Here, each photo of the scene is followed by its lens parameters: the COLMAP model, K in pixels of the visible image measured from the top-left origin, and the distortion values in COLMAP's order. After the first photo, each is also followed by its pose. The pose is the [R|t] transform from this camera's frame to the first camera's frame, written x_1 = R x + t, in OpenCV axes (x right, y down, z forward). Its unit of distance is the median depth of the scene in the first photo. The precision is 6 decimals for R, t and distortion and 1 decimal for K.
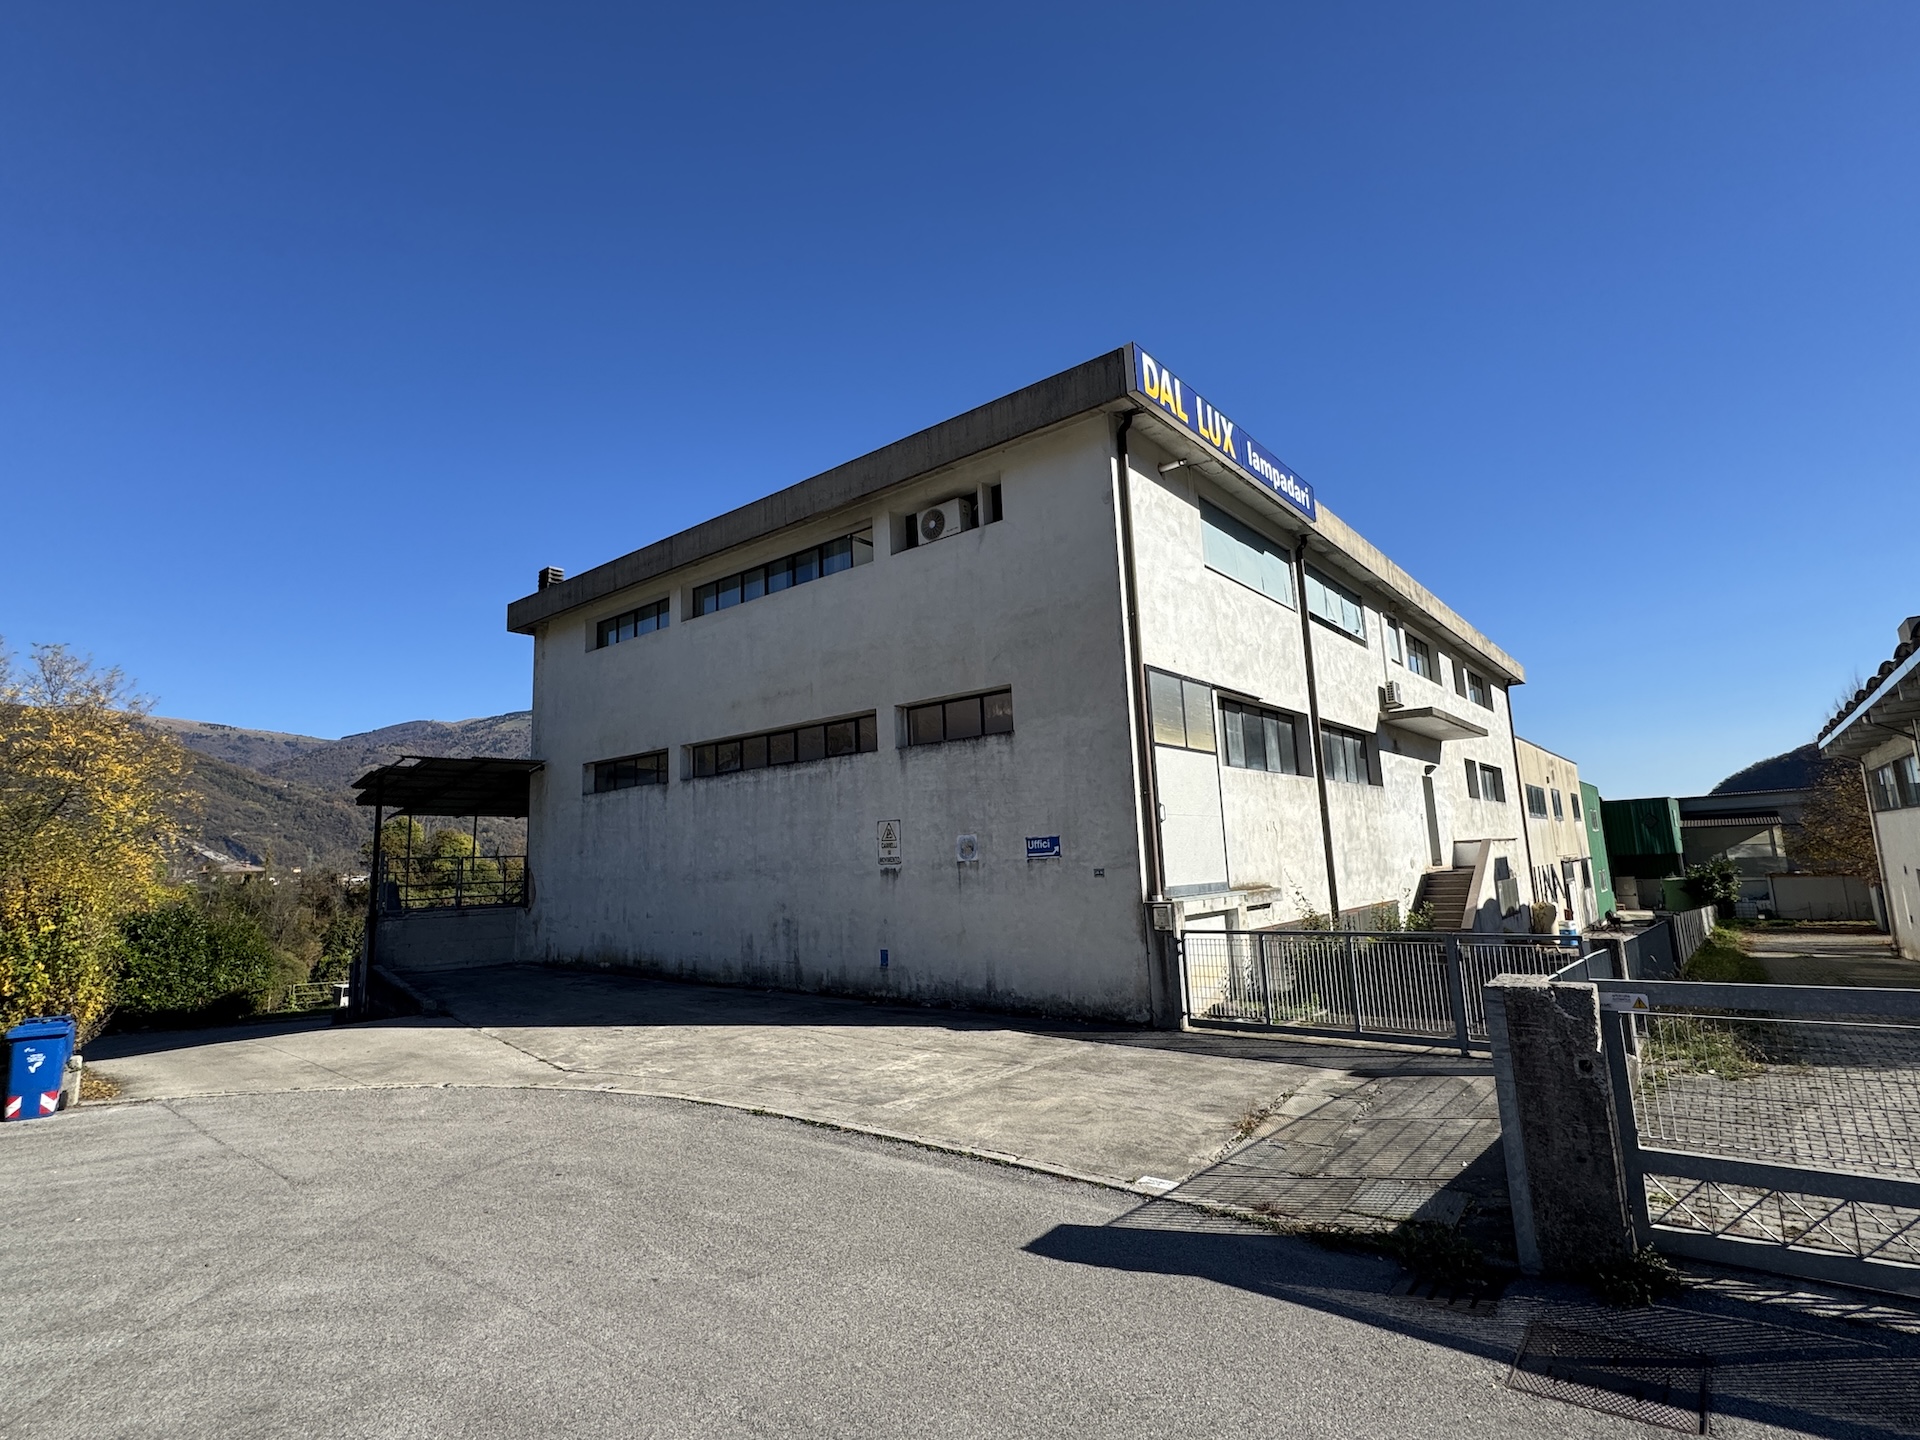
lens RADIAL K [[977.4, 0, 937.1], [0, 977.4, 713.4], [0, 0, 1]] dist [0.000942, -0.001300]
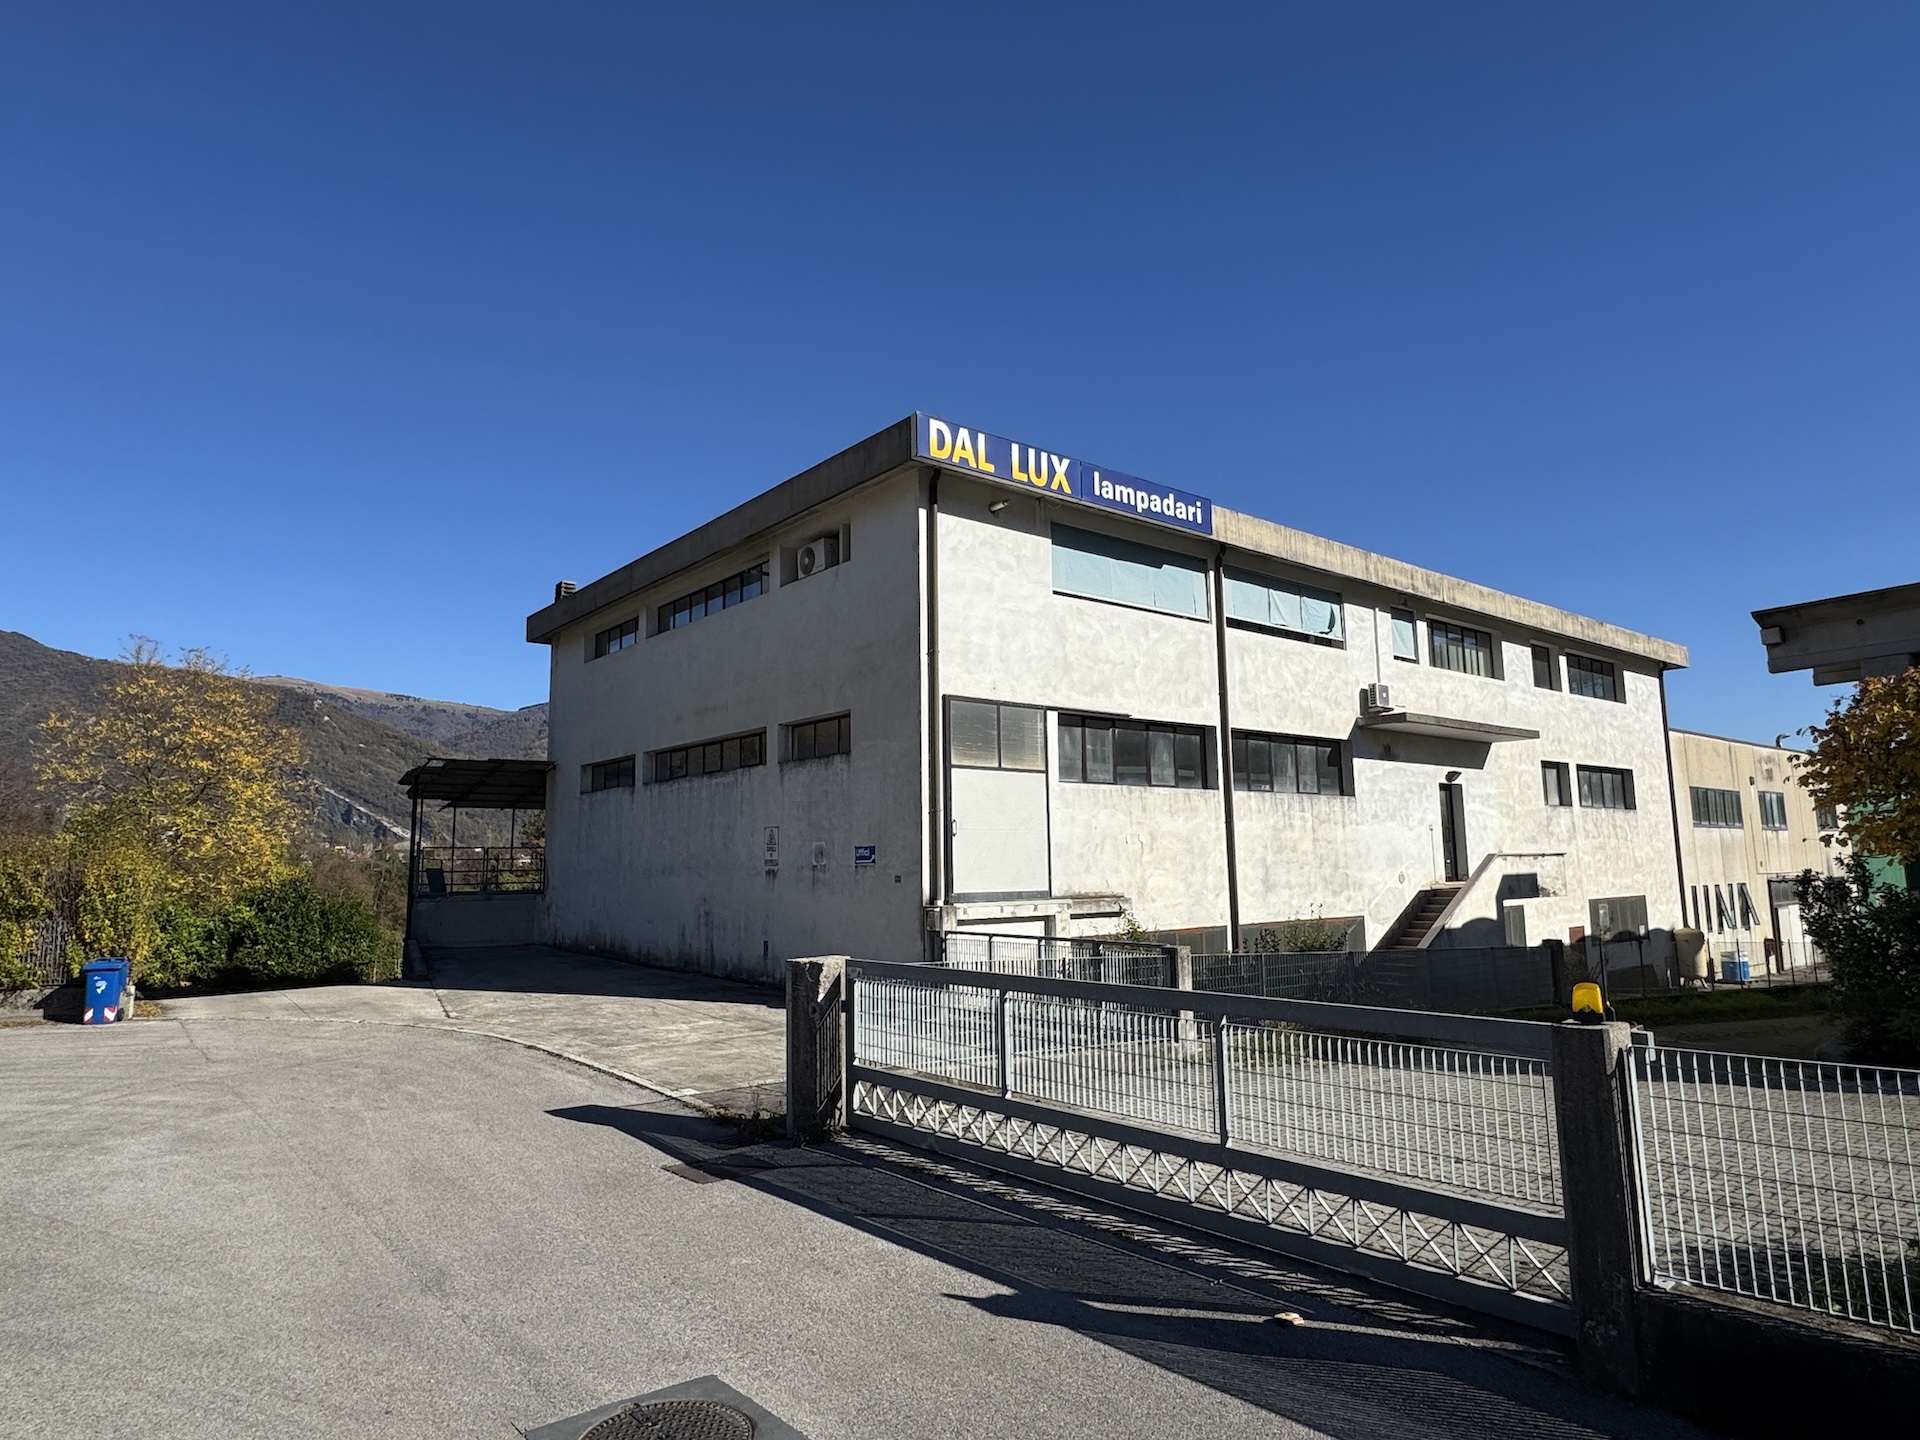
lens RADIAL K [[1173.6, 0, 925.8], [0, 1173.6, 709.8], [0, 0, 1]] dist [0.000207, -0.000315]
pose [[0.975874, -0.001887, -0.218327, 0.417742], [0.008129, 0.999583, 0.027699, -0.060750], [0.218184, -0.028806, 0.975482, -0.272694]]
